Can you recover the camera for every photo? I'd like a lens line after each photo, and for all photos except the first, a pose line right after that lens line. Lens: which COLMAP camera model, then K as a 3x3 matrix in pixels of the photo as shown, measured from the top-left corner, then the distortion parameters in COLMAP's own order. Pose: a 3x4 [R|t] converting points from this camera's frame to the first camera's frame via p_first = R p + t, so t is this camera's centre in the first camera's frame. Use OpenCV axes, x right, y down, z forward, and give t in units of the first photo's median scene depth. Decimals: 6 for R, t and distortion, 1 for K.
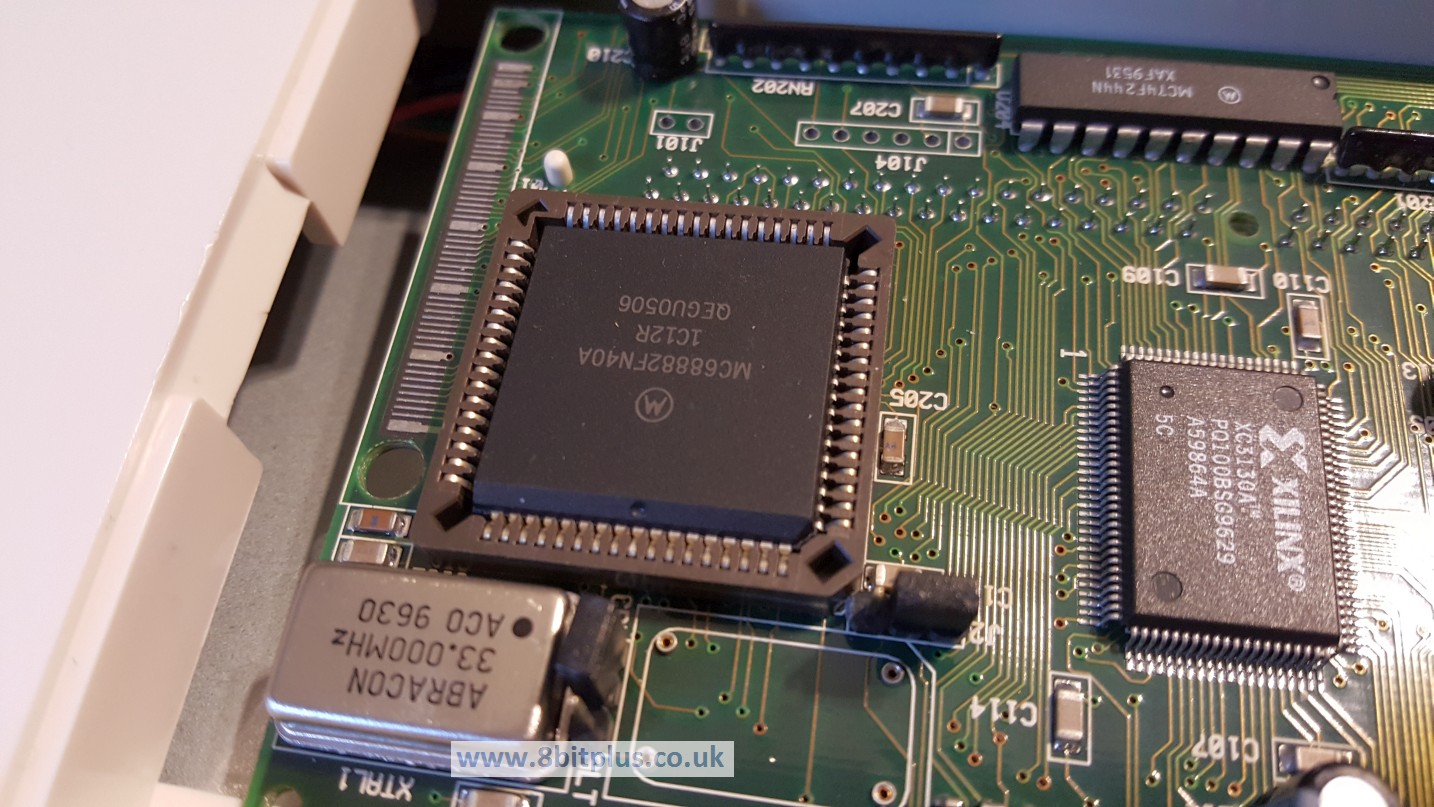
lens RADIAL K [[1211.8, 0, 718.2], [0, 1211.8, 335.5], [0, 0, 1]] dist [0.180885, -0.559726]
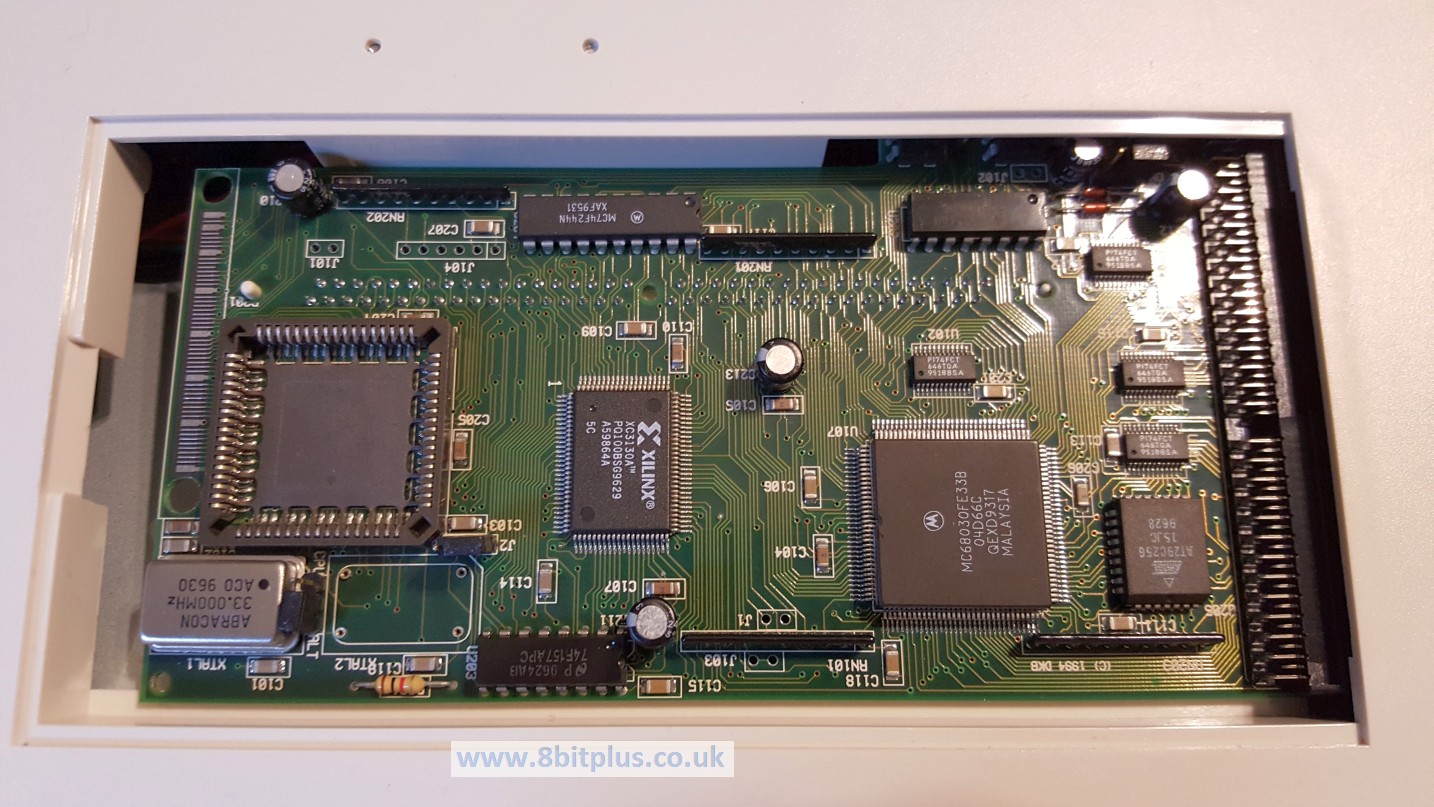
lens RADIAL K [[1114.6, 0, 717.0], [0, 1114.6, 403.5], [0, 0, 1]] dist [-0.004618, -0.044417]
pose [[0.982118, -0.134055, 0.132188, 0.299136], [0.094135, 0.957723, 0.271854, -0.382160], [-0.163043, -0.254550, 0.953216, -0.631581]]
